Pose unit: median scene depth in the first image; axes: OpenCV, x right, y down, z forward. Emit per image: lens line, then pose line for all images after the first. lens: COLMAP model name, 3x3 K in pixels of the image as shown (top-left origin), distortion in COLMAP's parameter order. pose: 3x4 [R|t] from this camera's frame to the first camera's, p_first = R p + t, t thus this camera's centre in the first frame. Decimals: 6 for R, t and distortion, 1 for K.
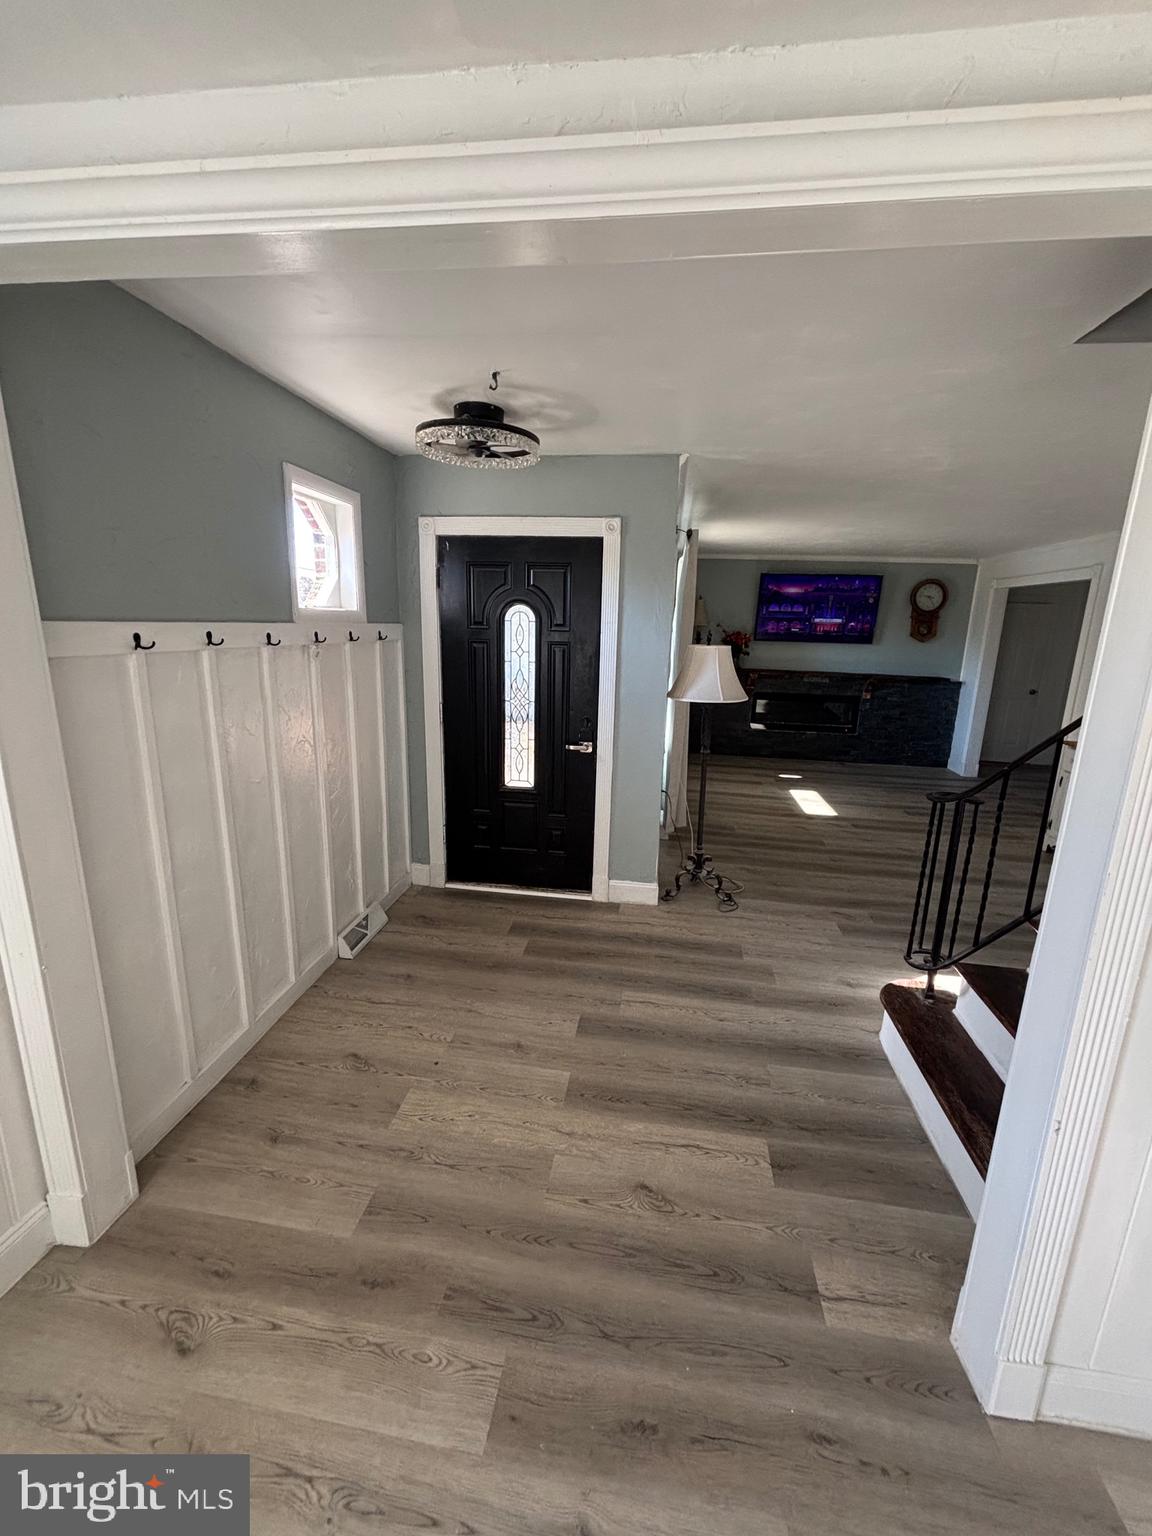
lens RADIAL K [[620.1, 0, 576.7], [0, 620.1, 764.7], [0, 0, 1]] dist [-0.000871, -0.000095]
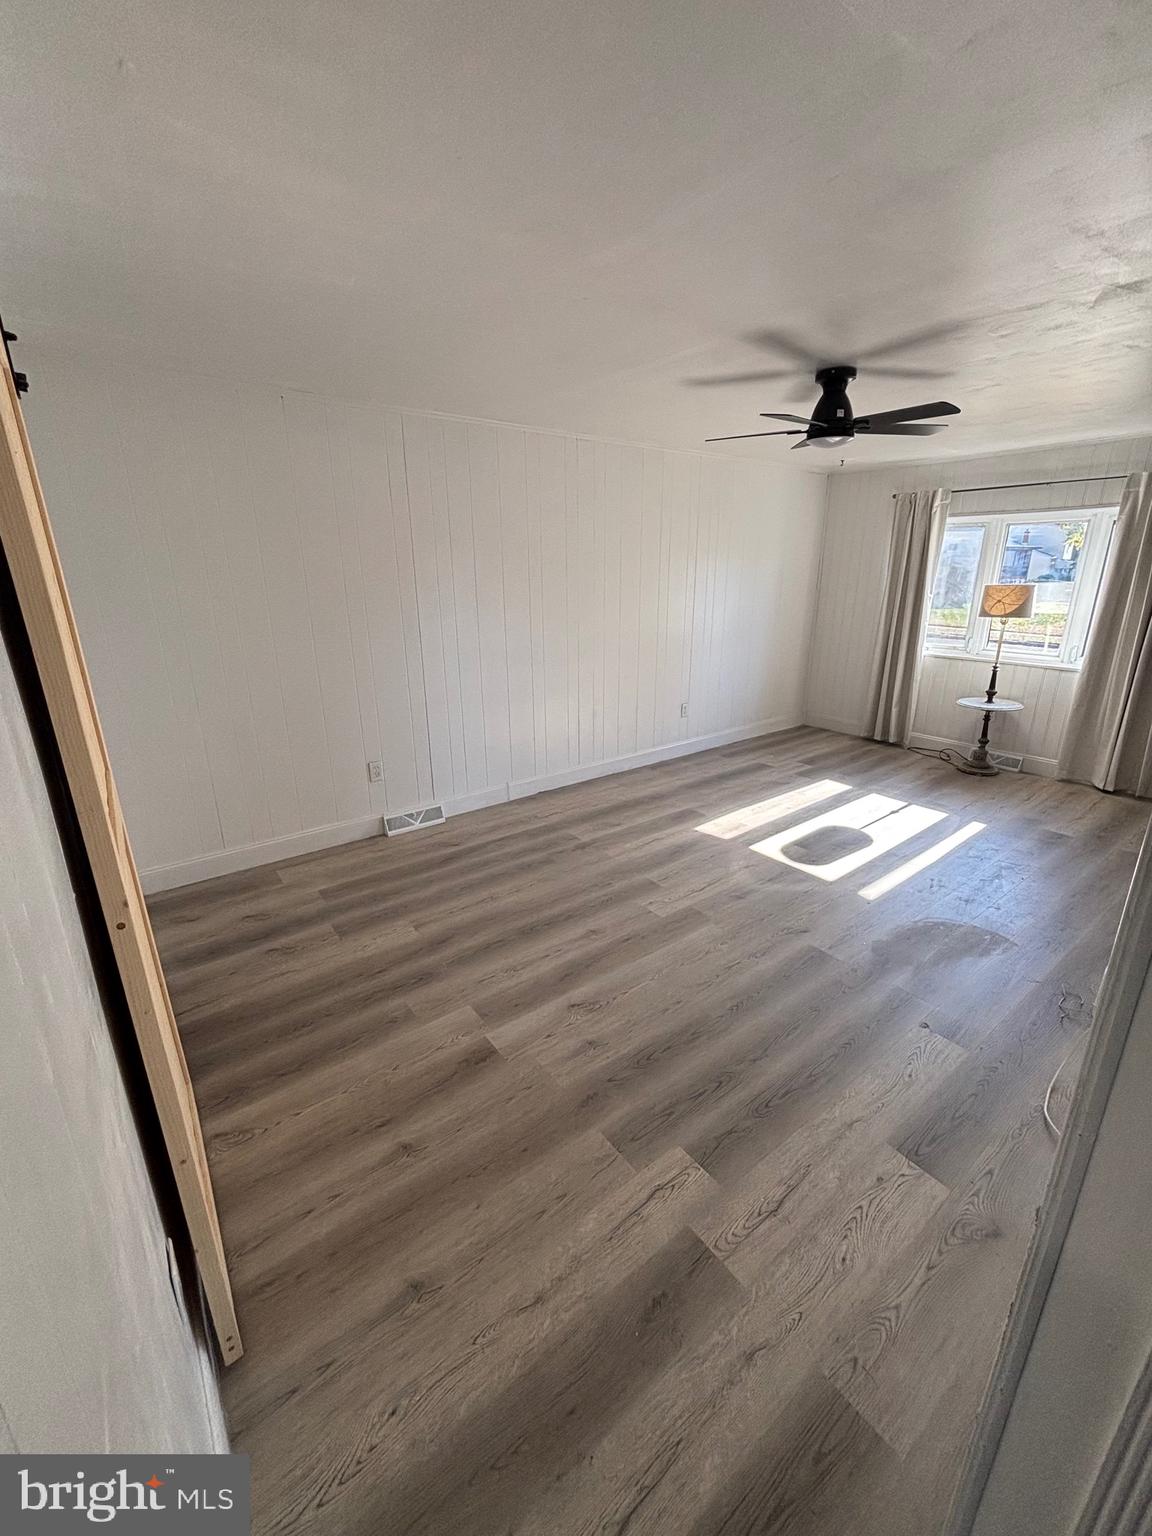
lens RADIAL K [[620.1, 0, 578.6], [0, 620.1, 765.0], [0, 0, 1]] dist [-0.000871, -0.000095]
pose [[0.693369, -0.243987, 0.678019, -1.650794], [0.181541, 0.969728, 0.163308, -0.201364], [-0.697339, 0.009856, 0.716673, 0.680999]]
